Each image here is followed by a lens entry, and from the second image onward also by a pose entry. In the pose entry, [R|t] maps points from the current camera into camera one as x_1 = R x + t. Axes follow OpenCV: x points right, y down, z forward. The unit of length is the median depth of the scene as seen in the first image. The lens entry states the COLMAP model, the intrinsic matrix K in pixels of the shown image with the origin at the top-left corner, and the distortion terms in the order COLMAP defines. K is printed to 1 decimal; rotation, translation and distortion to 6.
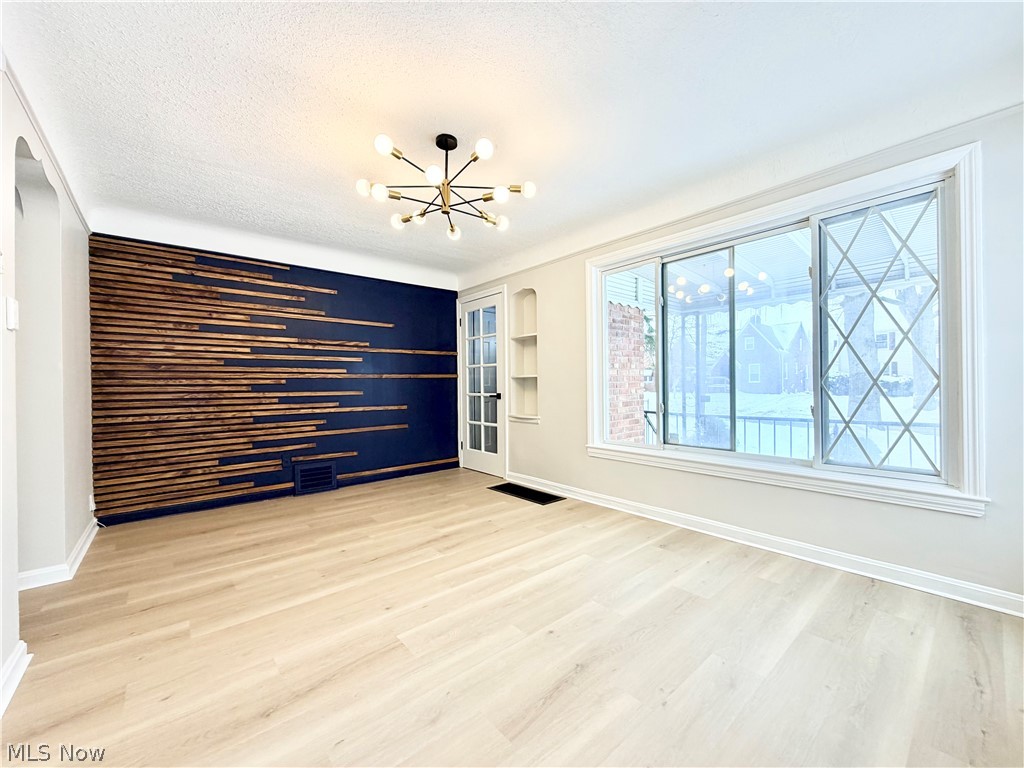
lens RADIAL K [[406.5, 0, 510.2], [0, 406.5, 384.5], [0, 0, 1]] dist [-0.002574, 0.000696]
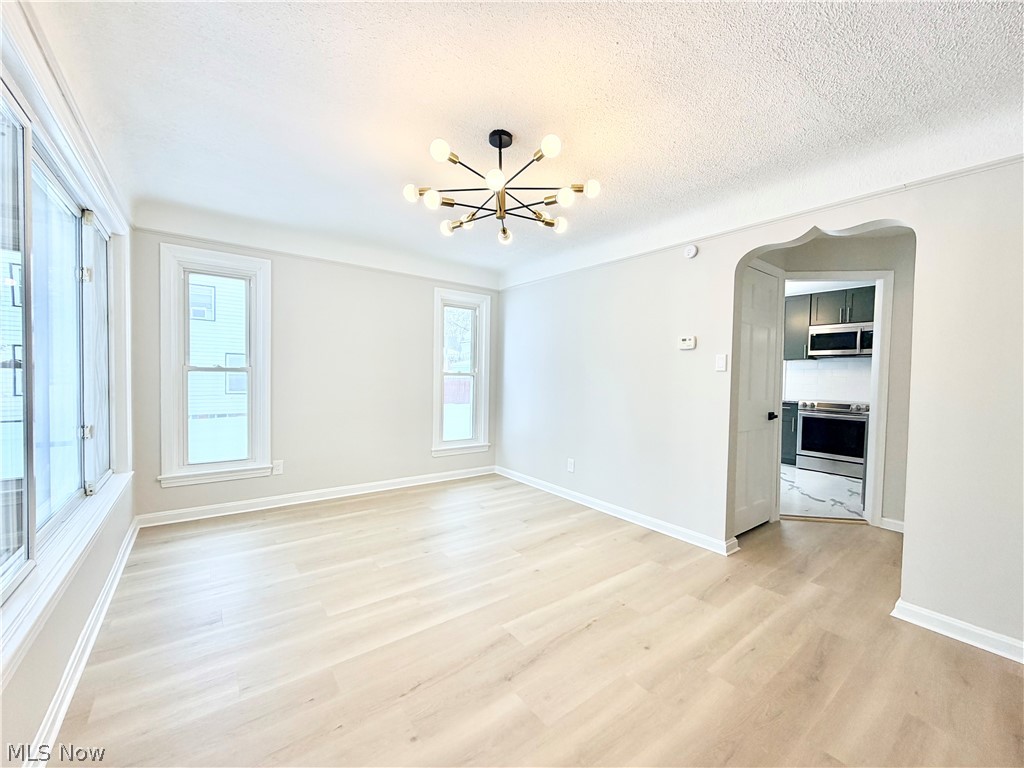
lens RADIAL K [[406.5, 0, 509.7], [0, 406.5, 385.7], [0, 0, 1]] dist [-0.002574, 0.000696]
pose [[-0.998239, -0.010509, 0.058387, -0.163162], [-0.009140, 0.999678, 0.023671, -0.046866], [-0.058617, 0.023095, -0.998013, 1.337997]]
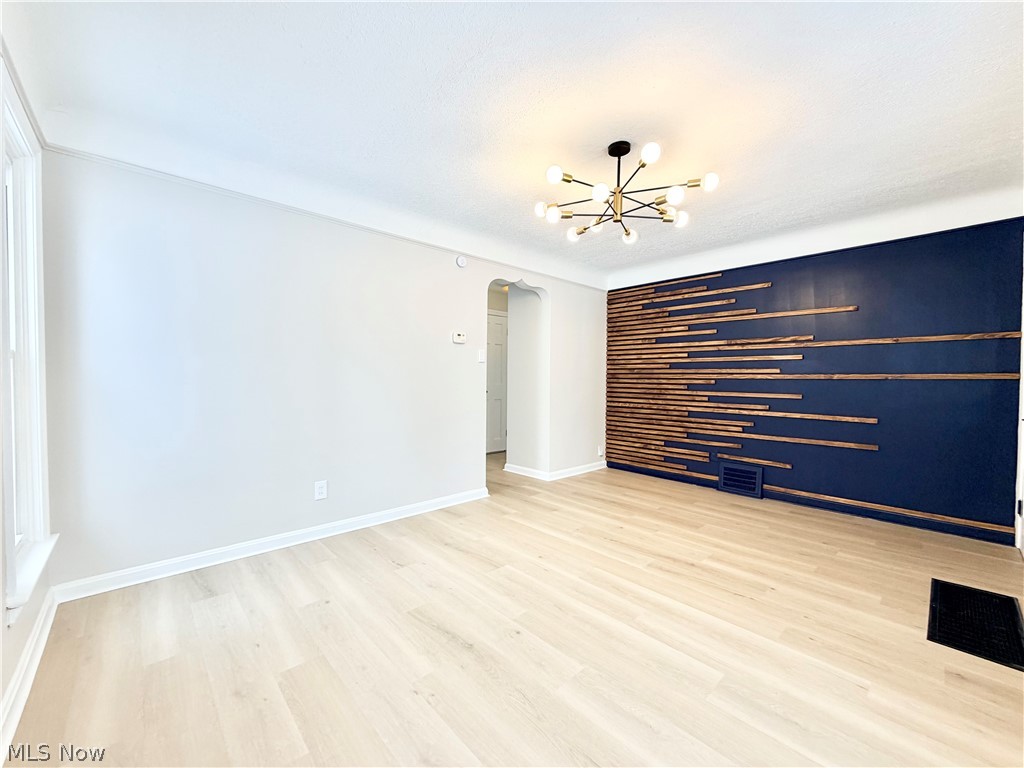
lens RADIAL K [[406.5, 0, 507.1], [0, 406.5, 383.7], [0, 0, 1]] dist [-0.002574, 0.000696]
pose [[0.037894, 0.027978, -0.998890, 0.590361], [-0.007200, 0.999590, 0.027724, -0.033133], [0.999256, 0.006142, 0.038080, 0.483516]]
